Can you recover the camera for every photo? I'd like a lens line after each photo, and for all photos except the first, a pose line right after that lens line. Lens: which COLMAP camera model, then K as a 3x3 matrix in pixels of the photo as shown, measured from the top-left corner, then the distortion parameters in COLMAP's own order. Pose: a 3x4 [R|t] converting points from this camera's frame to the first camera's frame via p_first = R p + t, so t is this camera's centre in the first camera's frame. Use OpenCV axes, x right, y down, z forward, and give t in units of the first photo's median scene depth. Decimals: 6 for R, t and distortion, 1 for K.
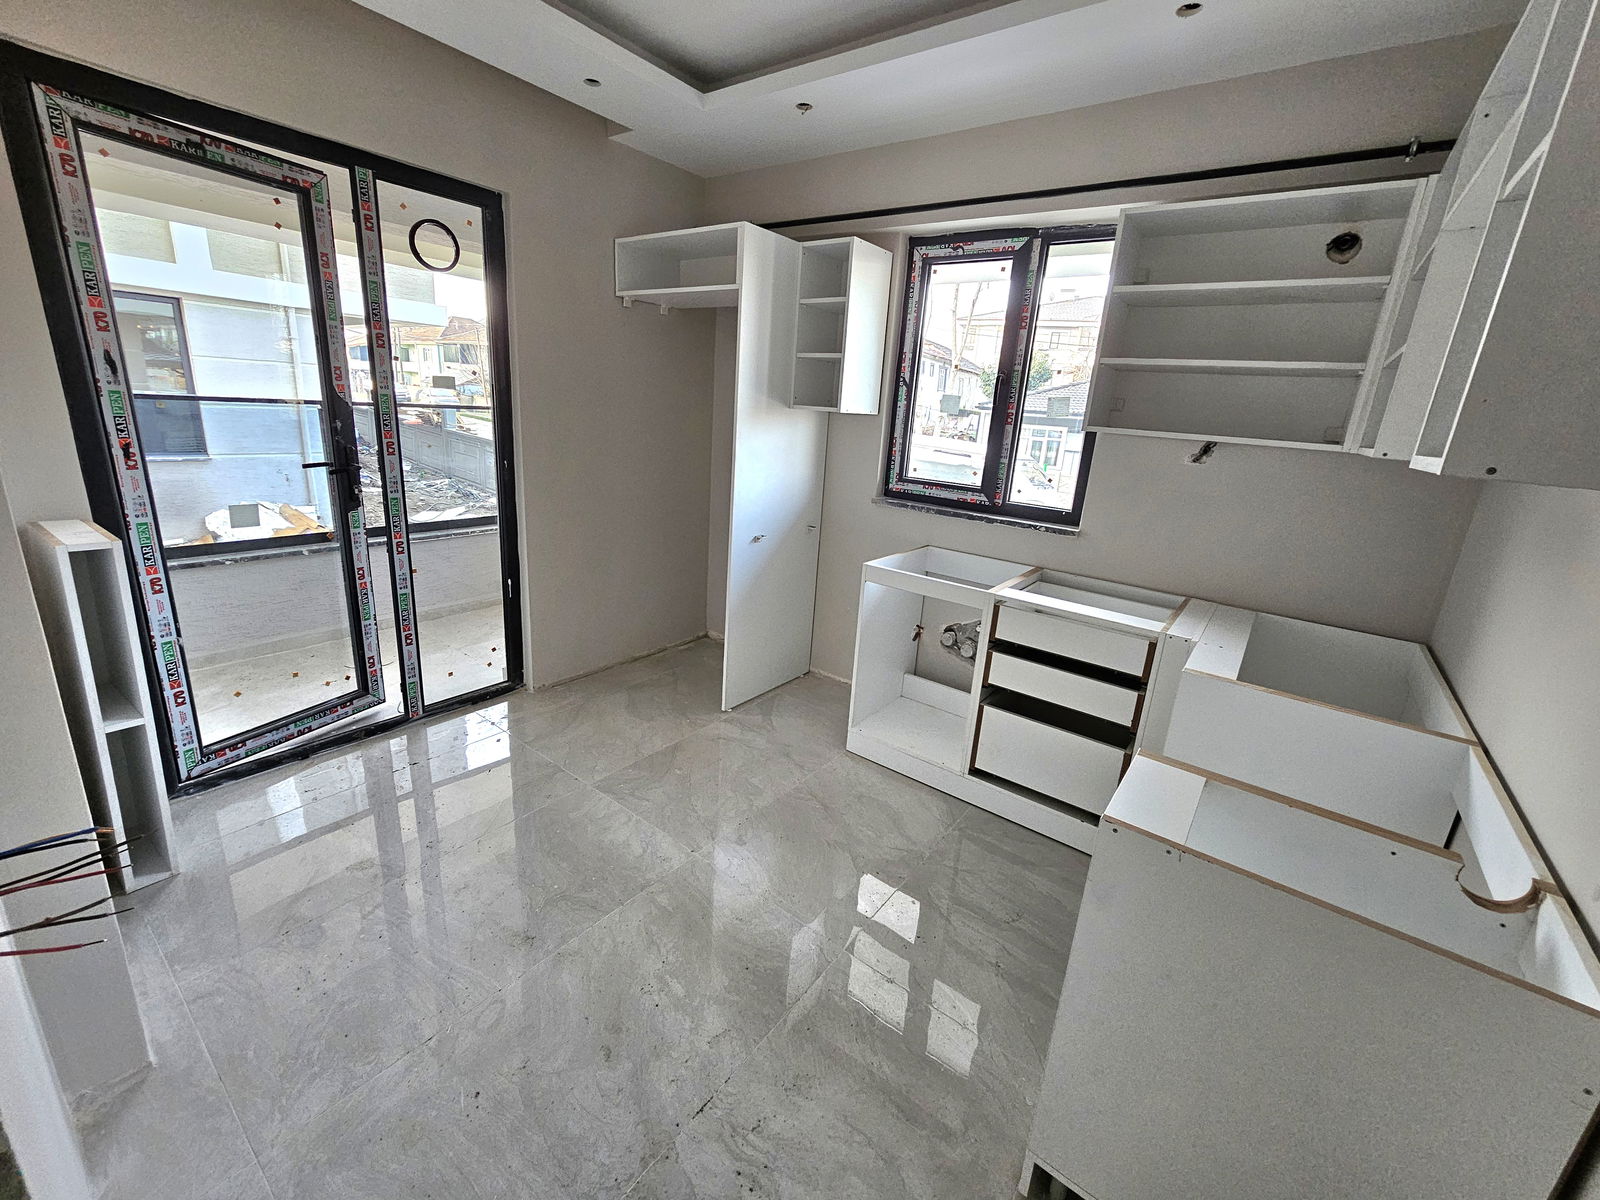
lens RADIAL K [[653.3, 0, 798.9], [0, 653.3, 591.5], [0, 0, 1]] dist [0.001890, 0.000071]
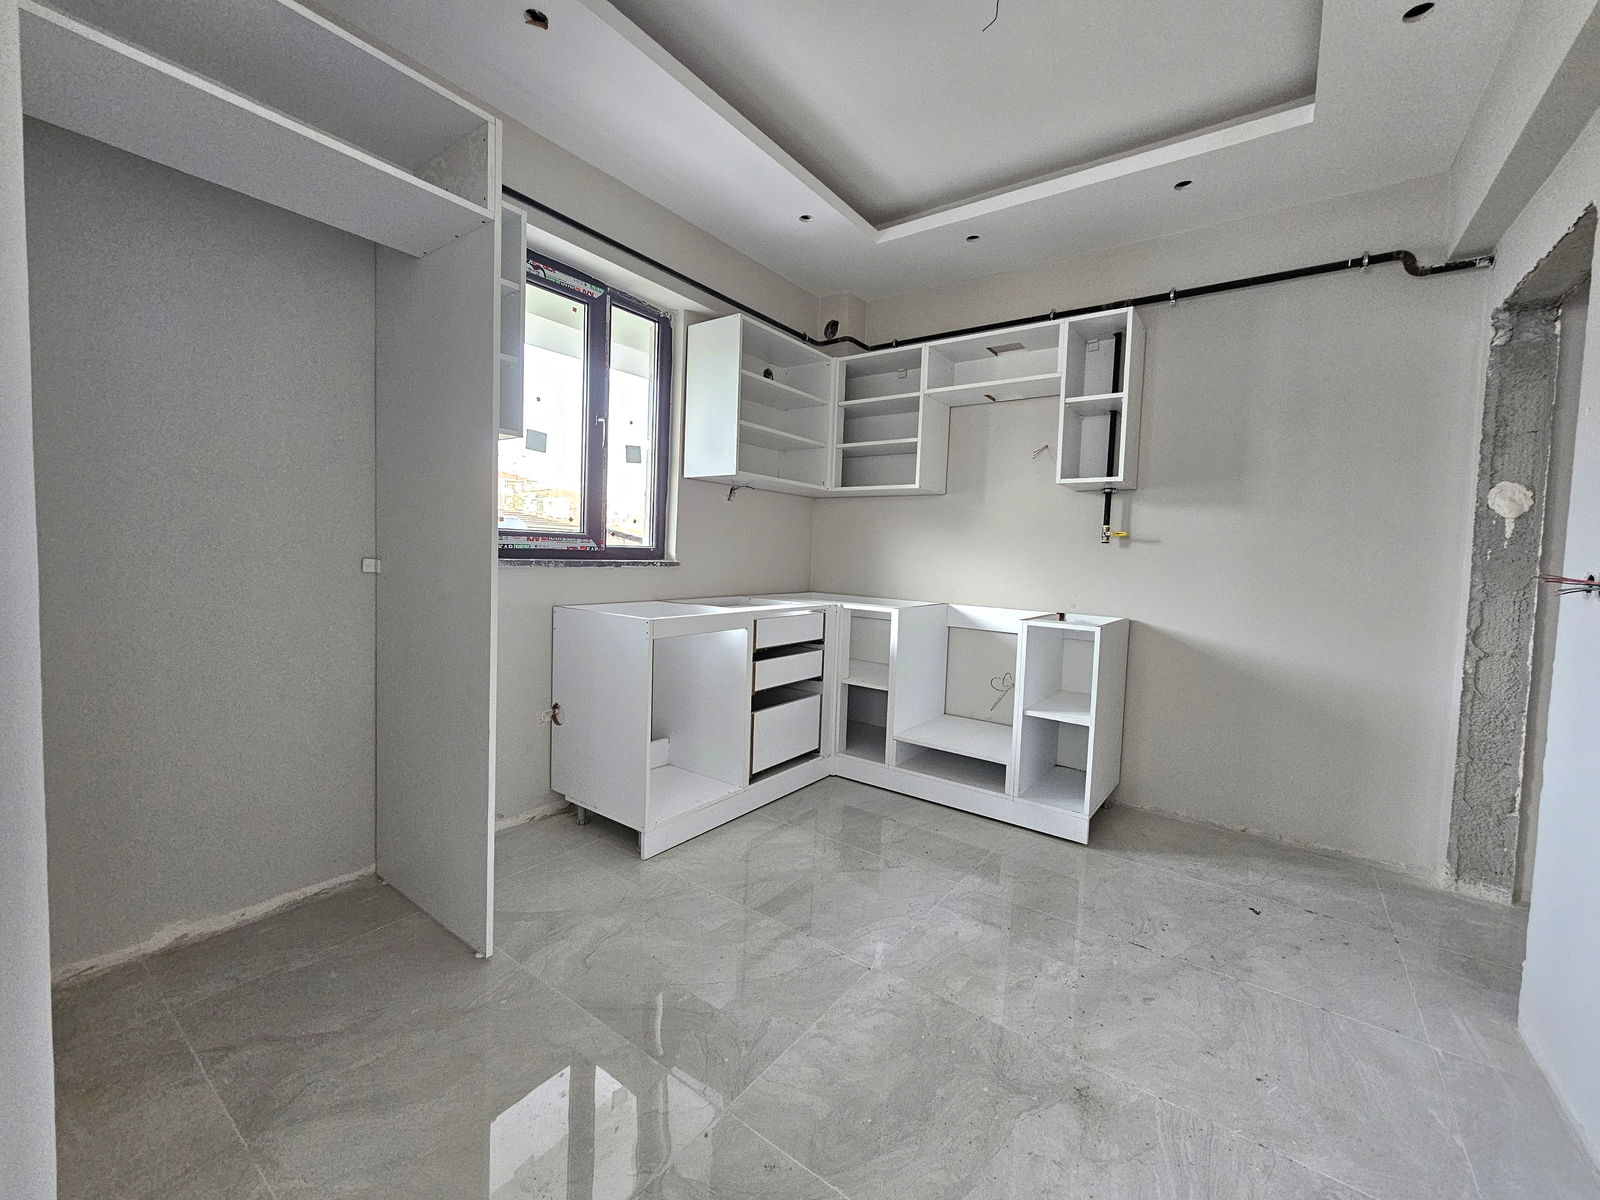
lens RADIAL K [[653.3, 0, 796.5], [0, 653.3, 593.2], [0, 0, 1]] dist [0.001890, 0.000071]
pose [[-0.011259, -0.137363, 0.990457, -0.736542], [0.242372, 0.960607, 0.135979, -0.146140], [-0.970118, 0.241589, 0.022478, 0.789569]]
